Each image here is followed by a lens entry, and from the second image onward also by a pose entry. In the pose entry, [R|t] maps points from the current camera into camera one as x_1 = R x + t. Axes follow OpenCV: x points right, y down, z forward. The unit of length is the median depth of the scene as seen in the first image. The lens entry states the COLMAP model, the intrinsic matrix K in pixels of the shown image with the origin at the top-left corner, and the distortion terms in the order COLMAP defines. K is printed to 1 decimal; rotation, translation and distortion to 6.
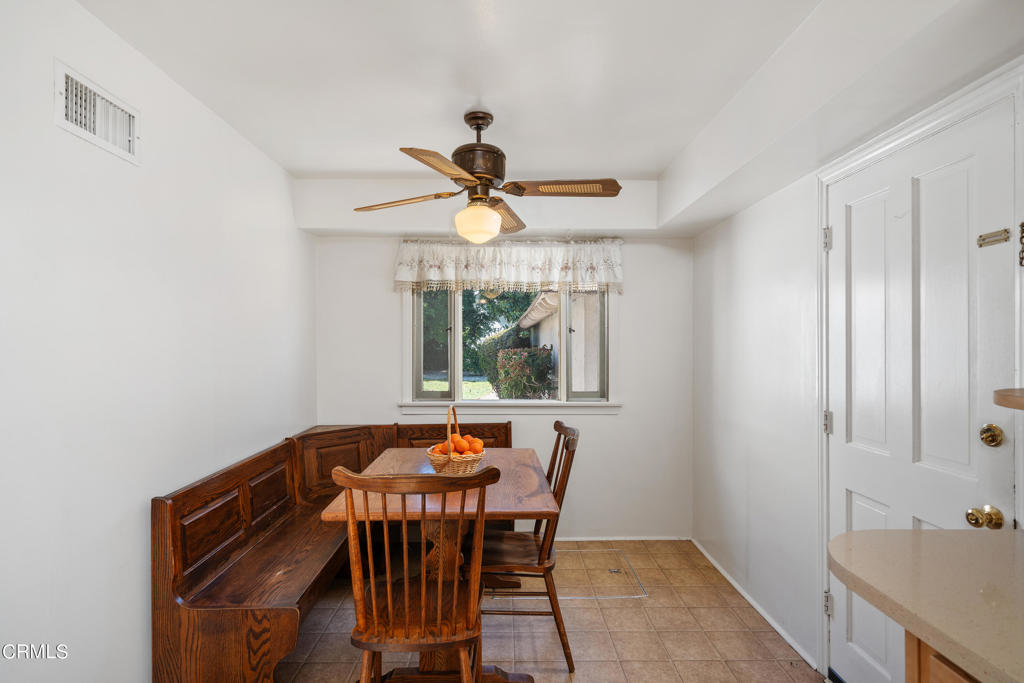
lens RADIAL K [[516.7, 0, 508.3], [0, 516.7, 346.3], [0, 0, 1]] dist [-0.000315, -0.000549]
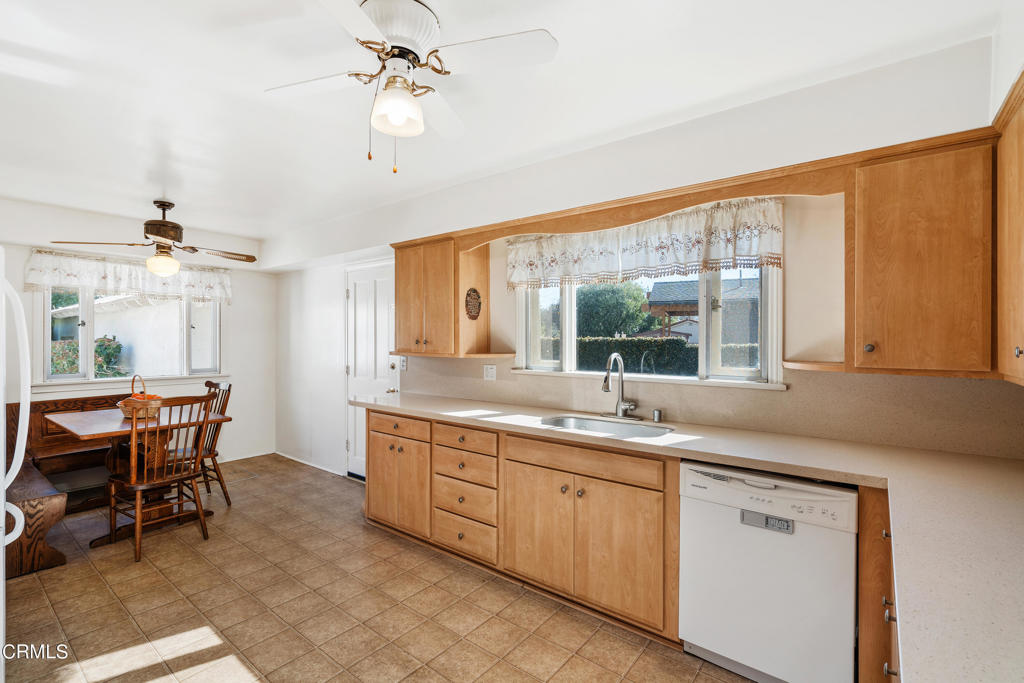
lens RADIAL K [[468.6, 0, 508.4], [0, 468.6, 342.3], [0, 0, 1]] dist [-0.001384, -0.000081]
pose [[0.633132, -0.004024, 0.774034, -0.536155], [-0.004480, 0.999951, 0.008862, -0.004492], [-0.774031, -0.009078, 0.633082, -0.863229]]
